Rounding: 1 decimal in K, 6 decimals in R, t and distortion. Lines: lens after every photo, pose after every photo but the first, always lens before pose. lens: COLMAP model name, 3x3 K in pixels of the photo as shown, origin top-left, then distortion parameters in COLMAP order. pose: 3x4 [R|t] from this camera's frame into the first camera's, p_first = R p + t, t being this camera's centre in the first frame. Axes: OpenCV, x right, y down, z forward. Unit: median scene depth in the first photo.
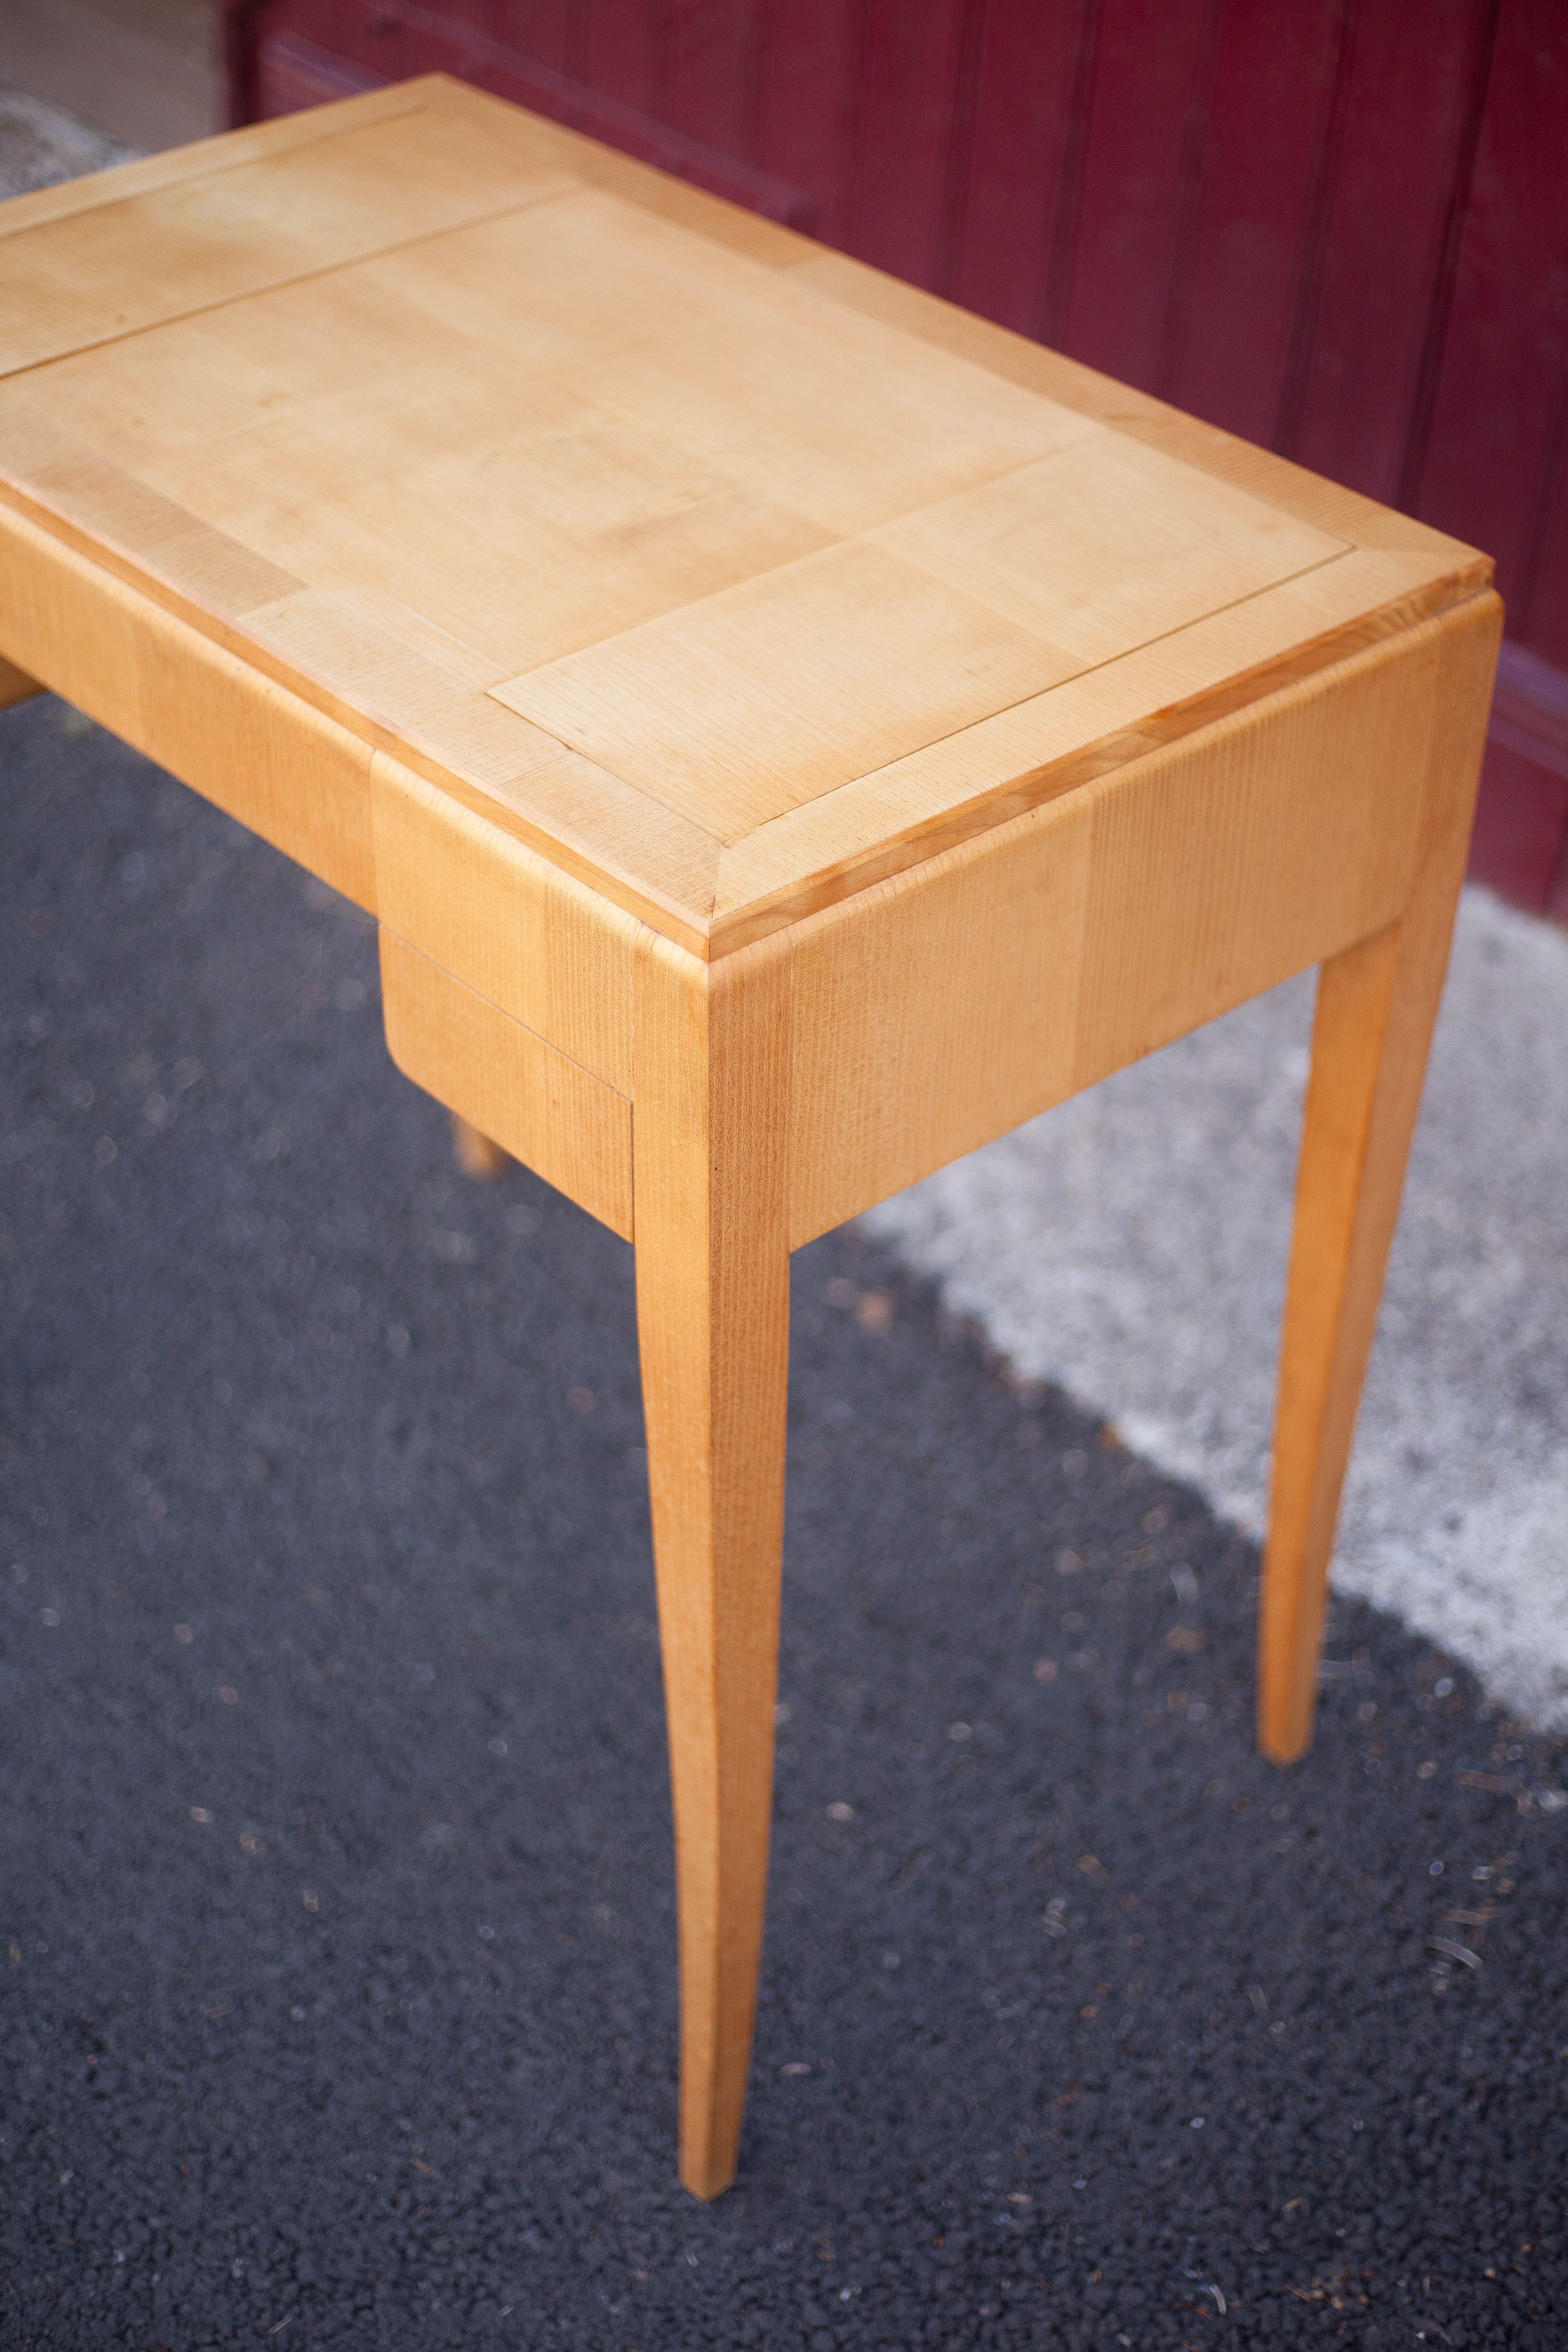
lens RADIAL K [[3527.9, 0, 801.8], [0, 3527.9, 1145.3], [0, 0, 1]] dist [-0.116949, -0.079981]
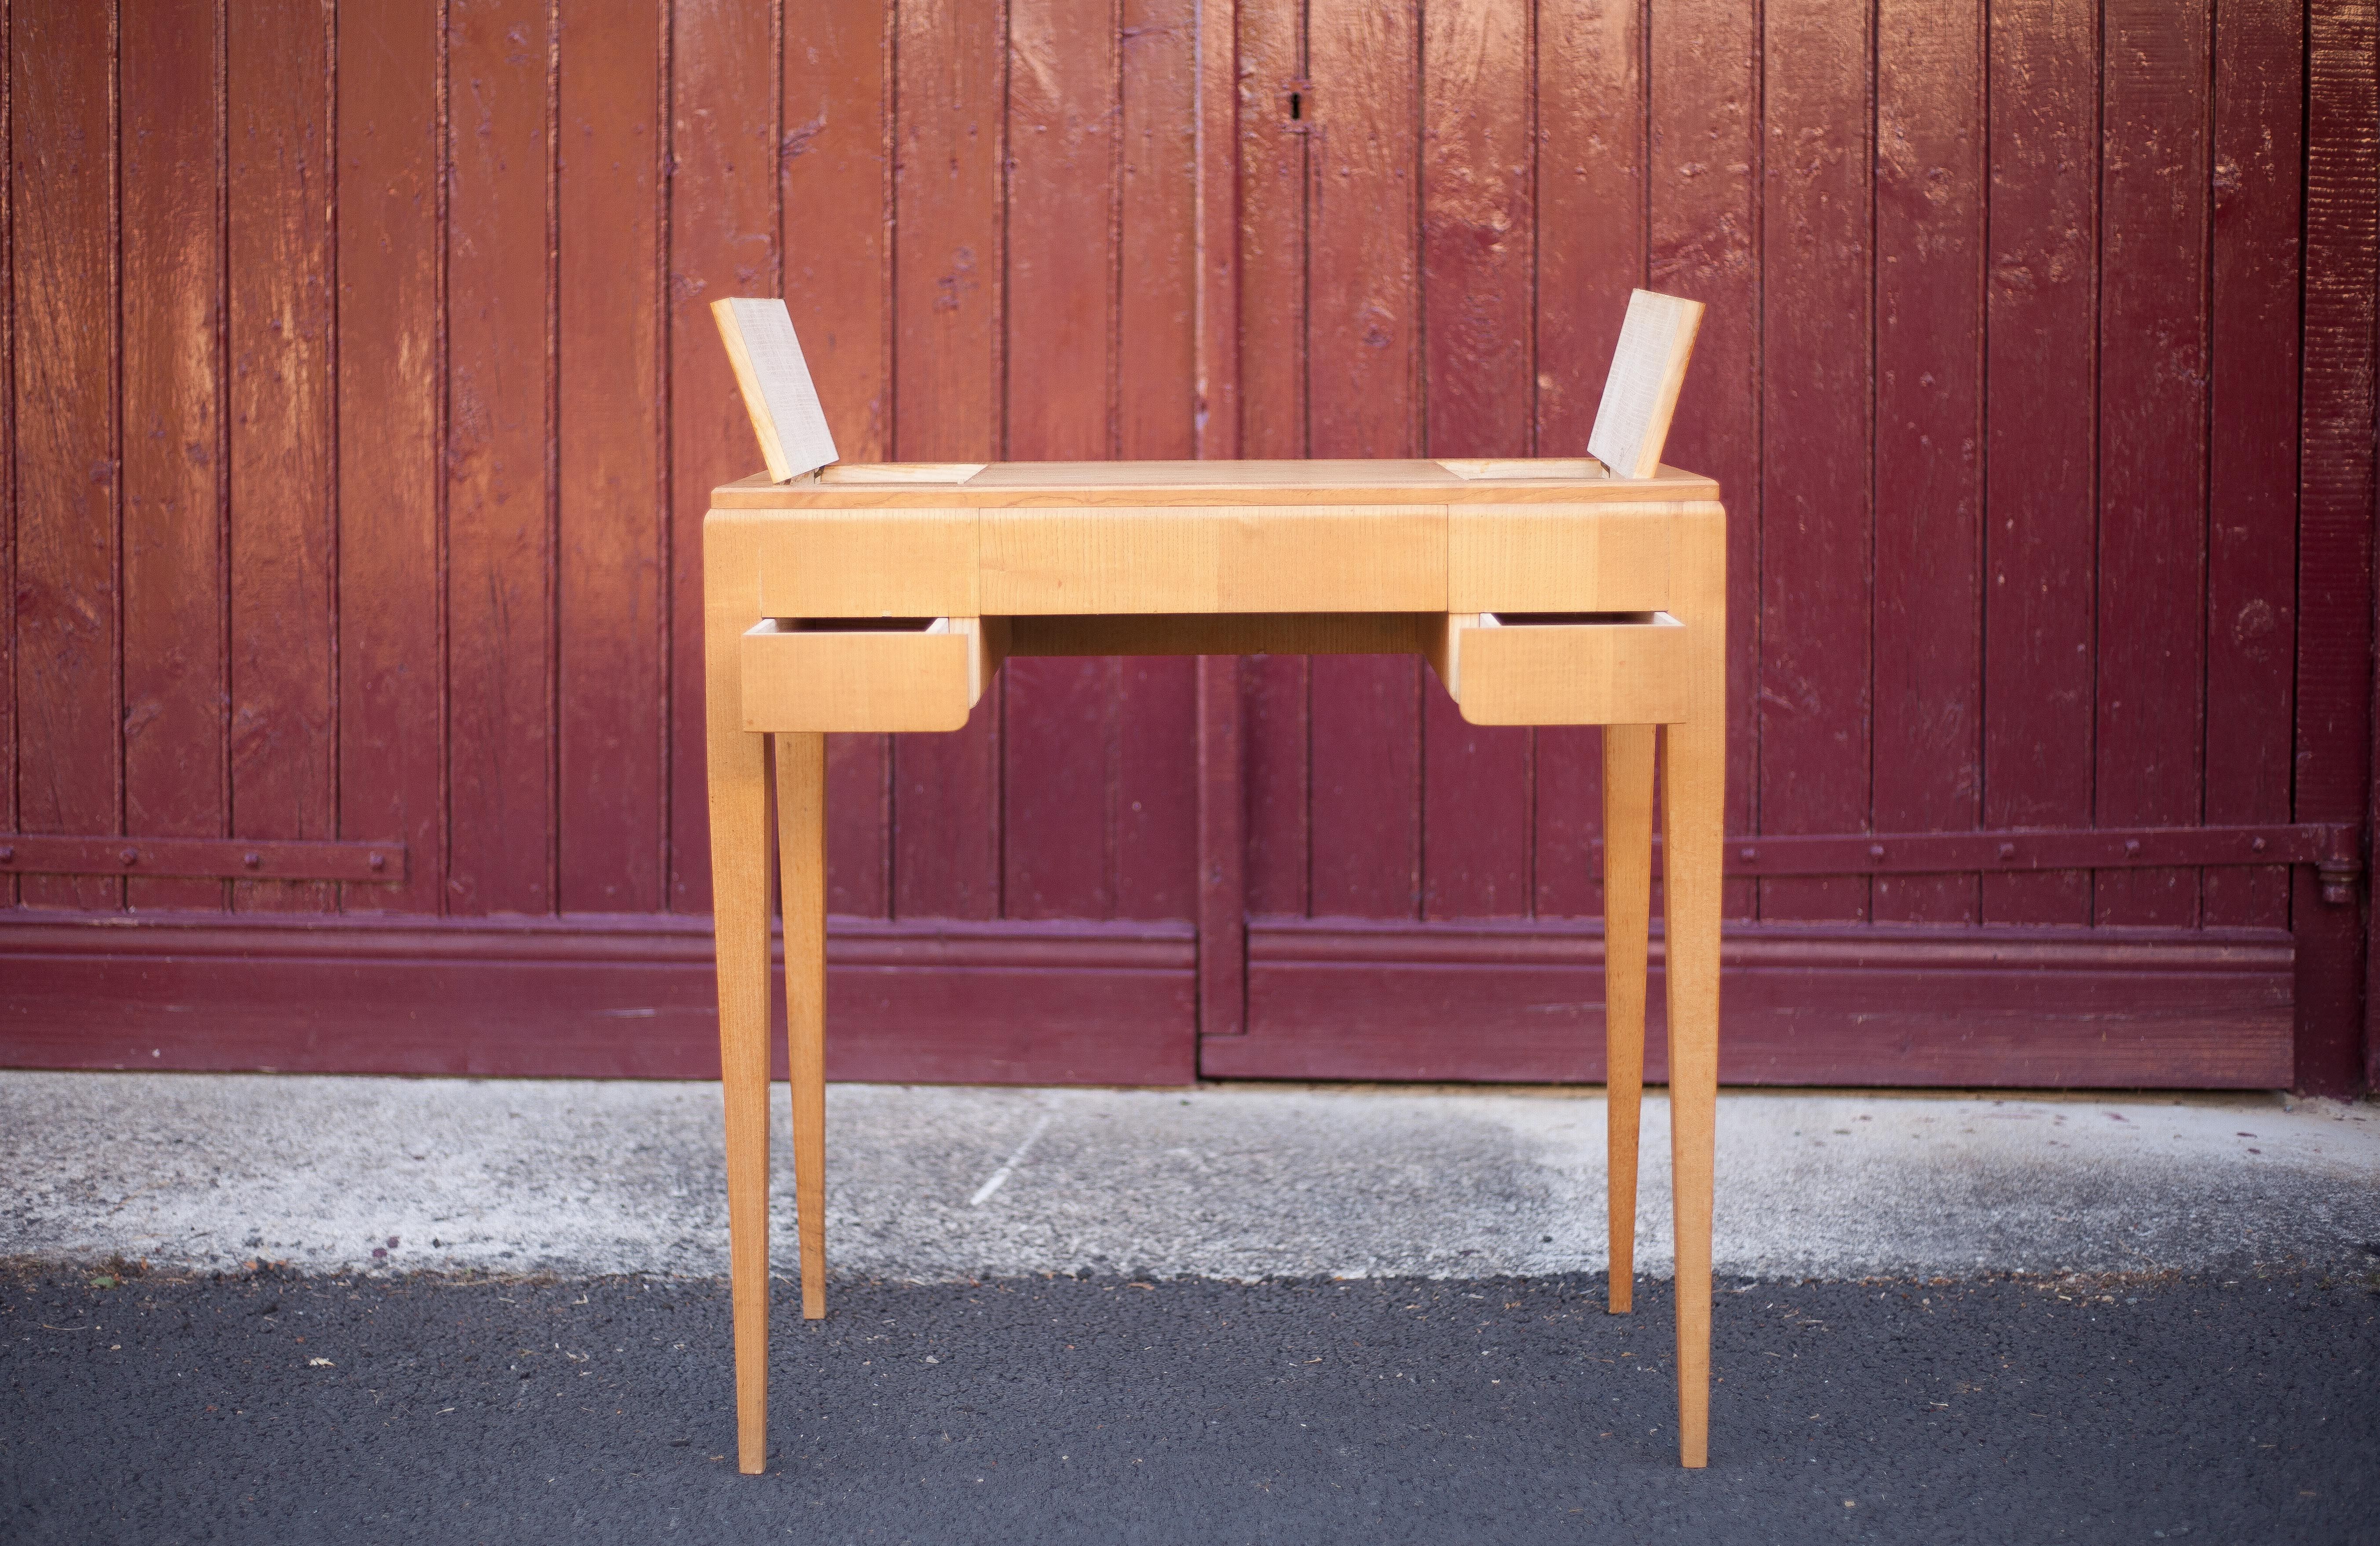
lens RADIAL K [[3630.0, 0, 1143.8], [0, 3630.0, 787.6], [0, 0, 1]] dist [-0.127288, 0.067106]
pose [[0.682934, -0.119531, 0.720635, -1.258804], [0.461530, 0.835276, -0.298838, 0.395030], [-0.566208, 0.536681, 0.625605, -0.024836]]
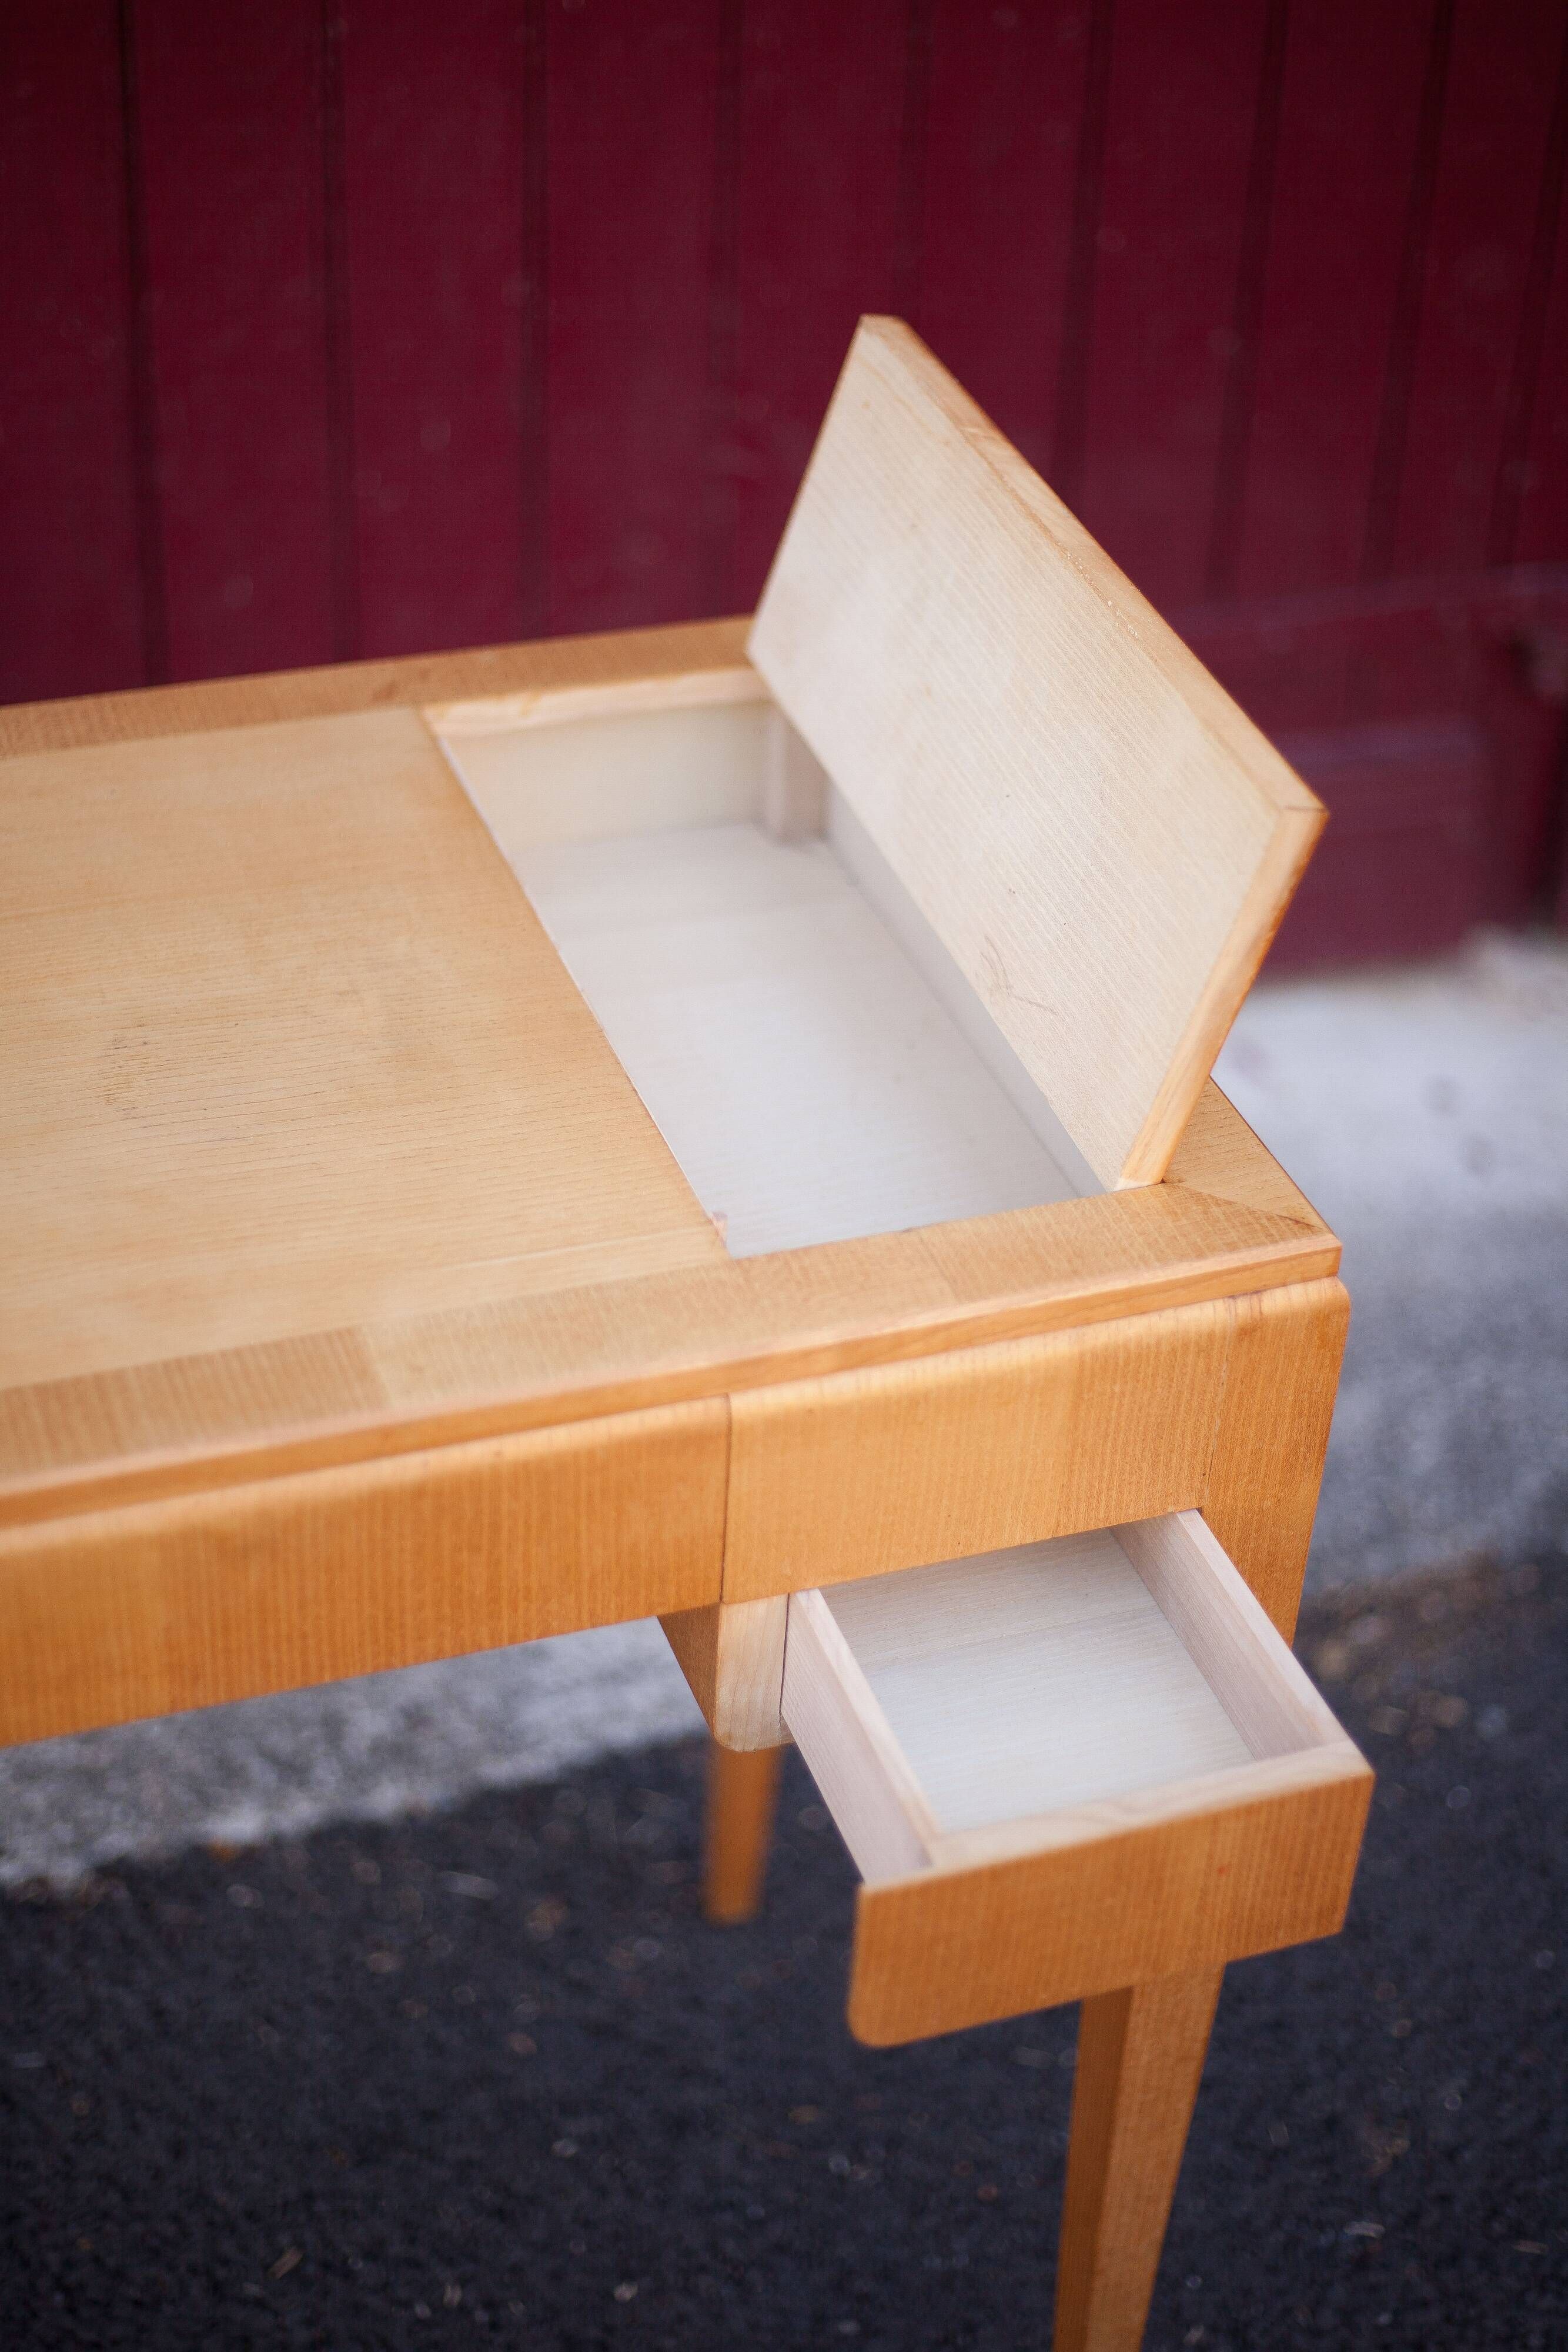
lens RADIAL K [[3527.7, 0, 801.8], [0, 3527.7, 1145.3], [0, 0, 1]] dist [-0.116949, -0.079981]
pose [[0.378140, -0.532460, 0.757296, -0.499649], [0.526803, 0.796436, 0.296932, -0.282380], [-0.761242, 0.286664, 0.581666, 0.415831]]
